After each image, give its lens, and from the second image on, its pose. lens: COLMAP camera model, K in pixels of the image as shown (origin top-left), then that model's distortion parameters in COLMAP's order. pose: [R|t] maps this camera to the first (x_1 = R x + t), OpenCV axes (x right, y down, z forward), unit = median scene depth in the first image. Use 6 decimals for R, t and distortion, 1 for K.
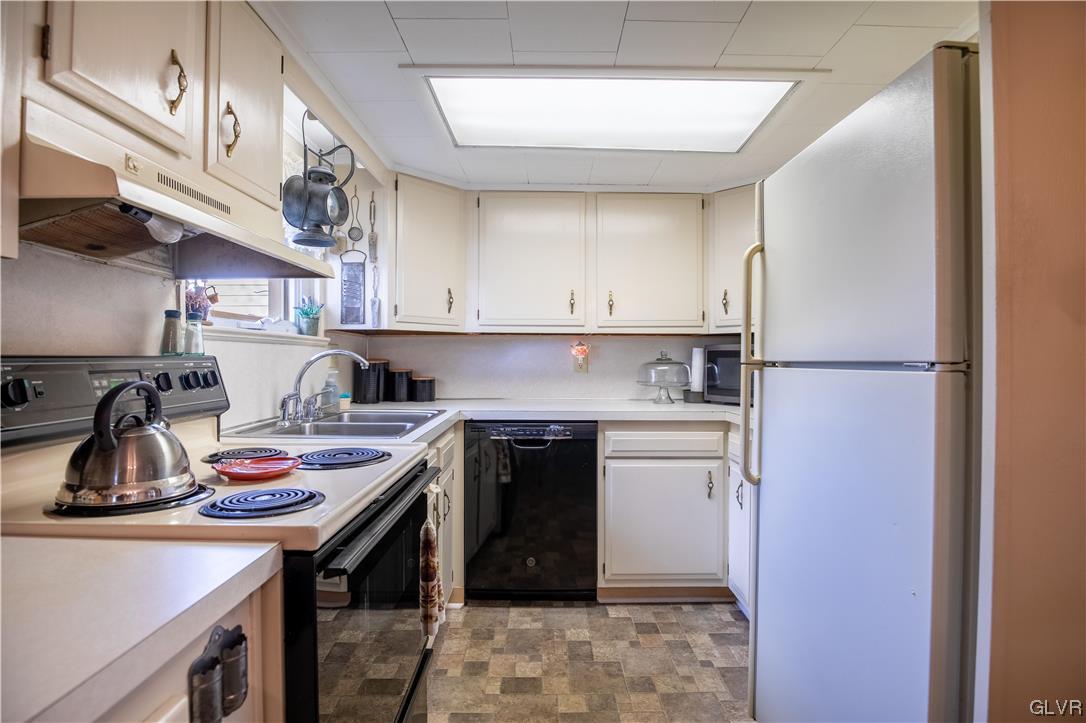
lens RADIAL K [[537.9, 0, 549.7], [0, 537.9, 359.4], [0, 0, 1]] dist [-0.021488, -0.005102]
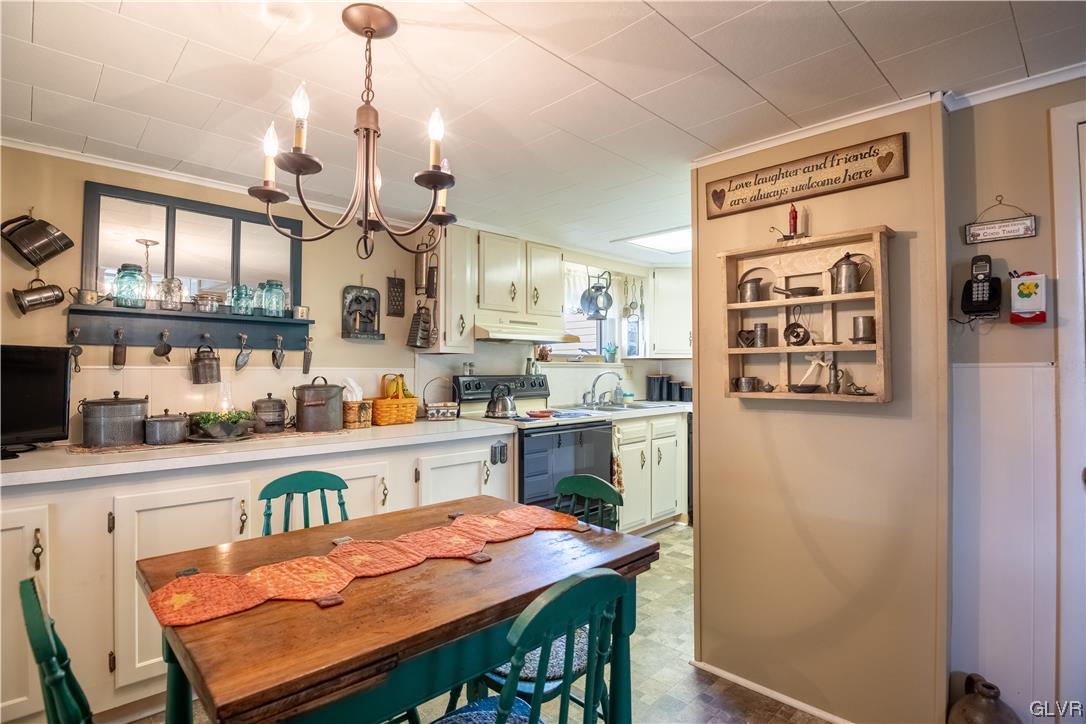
lens RADIAL K [[537.9, 0, 549.7], [0, 537.9, 359.9], [0, 0, 1]] dist [-0.021488, -0.005102]
pose [[0.697773, -0.012103, -0.716216, 0.820342], [-0.001287, 0.999834, -0.018150, -0.020051], [0.716317, 0.013587, 0.697642, -0.518034]]
